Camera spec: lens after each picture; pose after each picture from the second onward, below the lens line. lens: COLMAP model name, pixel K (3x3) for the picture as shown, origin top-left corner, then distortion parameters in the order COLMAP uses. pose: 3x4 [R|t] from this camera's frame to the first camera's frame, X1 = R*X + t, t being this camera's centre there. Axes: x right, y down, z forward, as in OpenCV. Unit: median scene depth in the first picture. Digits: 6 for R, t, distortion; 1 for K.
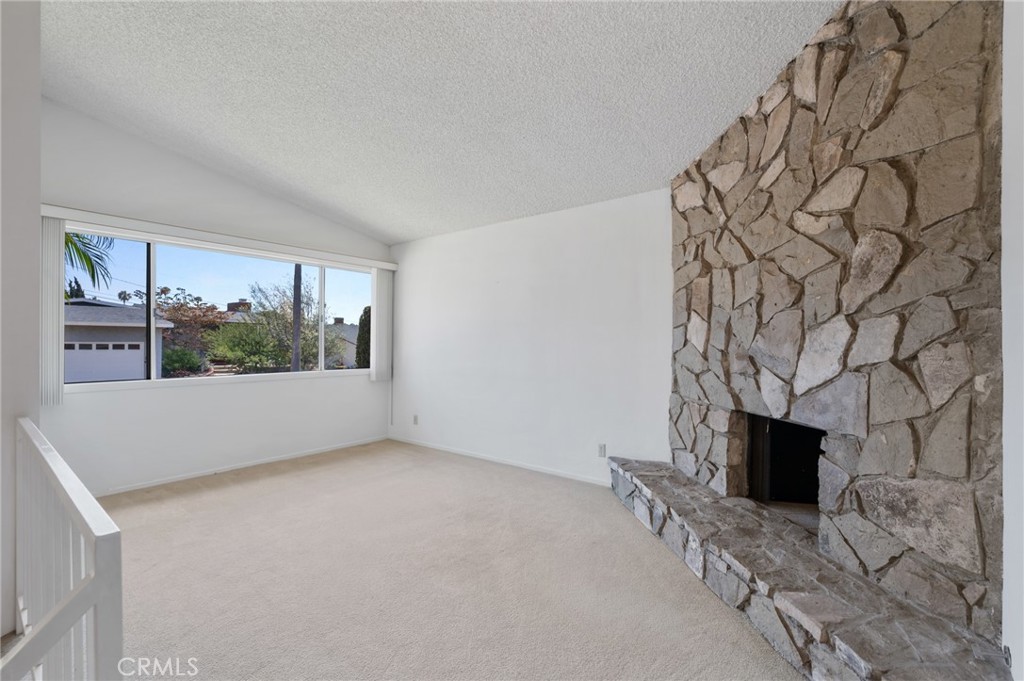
lens RADIAL K [[454.7, 0, 512.0], [0, 454.7, 340.5], [0, 0, 1]] dist [0.001223, 0.000096]
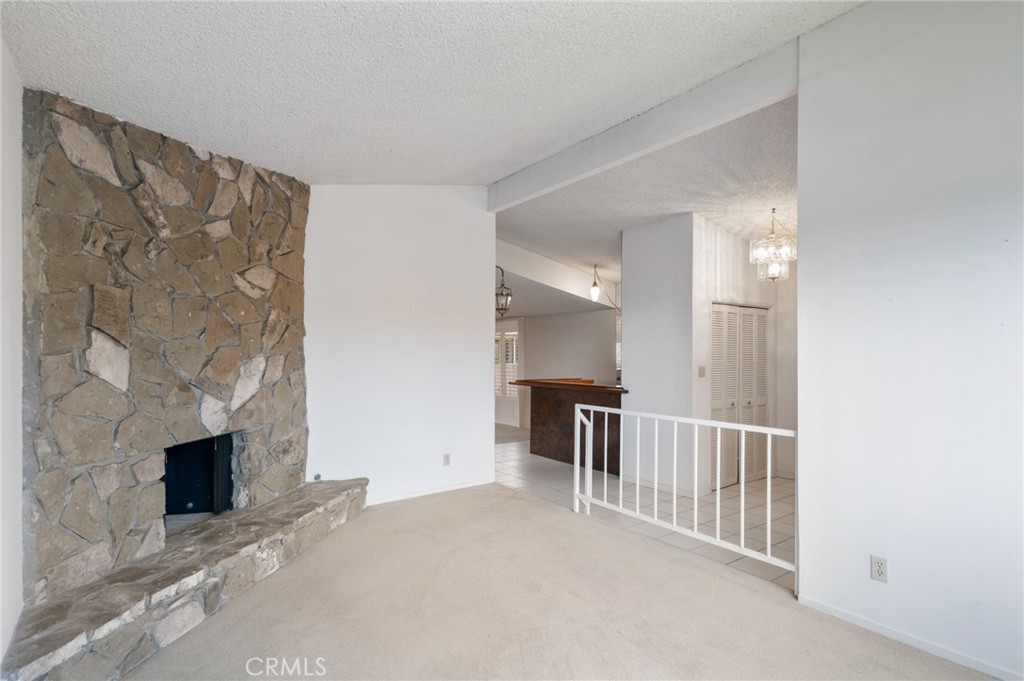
lens RADIAL K [[529.9, 0, 512.5], [0, 529.9, 356.4], [0, 0, 1]] dist [-0.000467, -0.000031]
pose [[-0.963170, -0.005308, 0.268841, -0.645772], [-0.005714, 0.999983, -0.000727, -0.047098], [-0.268833, -0.002236, -0.963184, 2.549786]]
